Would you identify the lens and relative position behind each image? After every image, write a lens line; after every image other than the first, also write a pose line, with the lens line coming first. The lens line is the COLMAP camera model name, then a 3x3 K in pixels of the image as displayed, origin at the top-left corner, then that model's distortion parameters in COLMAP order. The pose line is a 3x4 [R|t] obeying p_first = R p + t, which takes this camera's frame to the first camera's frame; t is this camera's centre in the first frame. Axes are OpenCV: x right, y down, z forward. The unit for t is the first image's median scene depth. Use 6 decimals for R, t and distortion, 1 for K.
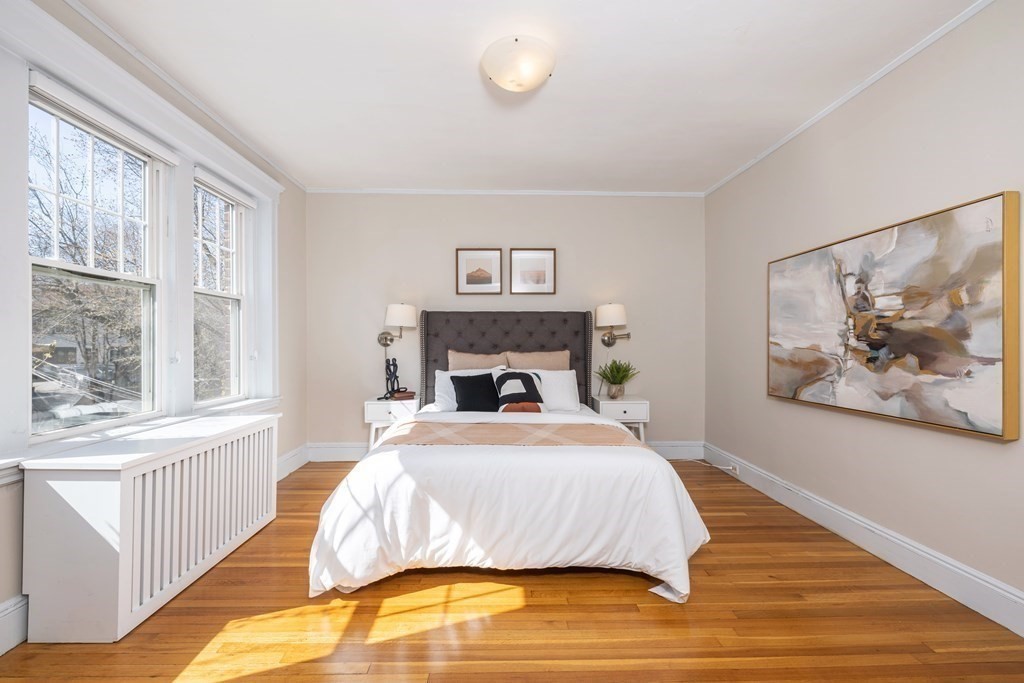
lens RADIAL K [[436.7, 0, 511.8], [0, 436.7, 342.1], [0, 0, 1]] dist [-0.007367, -0.000340]
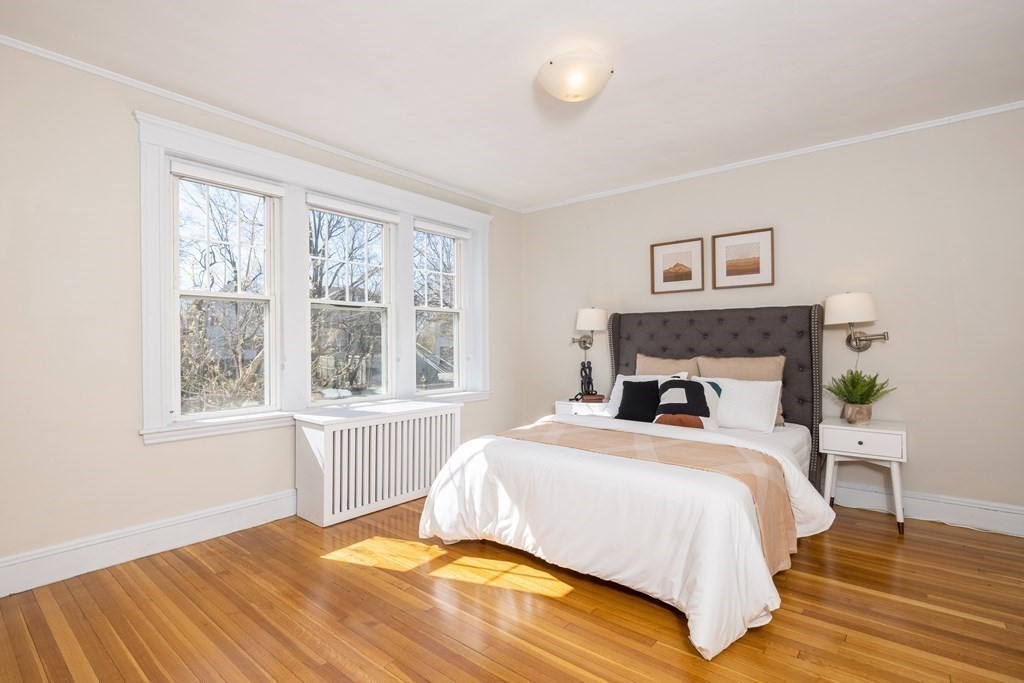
lens RADIAL K [[486.1, 0, 511.9], [0, 486.1, 343.0], [0, 0, 1]] dist [-0.012676, 0.000298]
pose [[0.755752, -0.003104, -0.654850, 0.346577], [0.005574, 0.999983, 0.001693, -0.009036], [0.654834, -0.004930, 0.755757, 0.023307]]
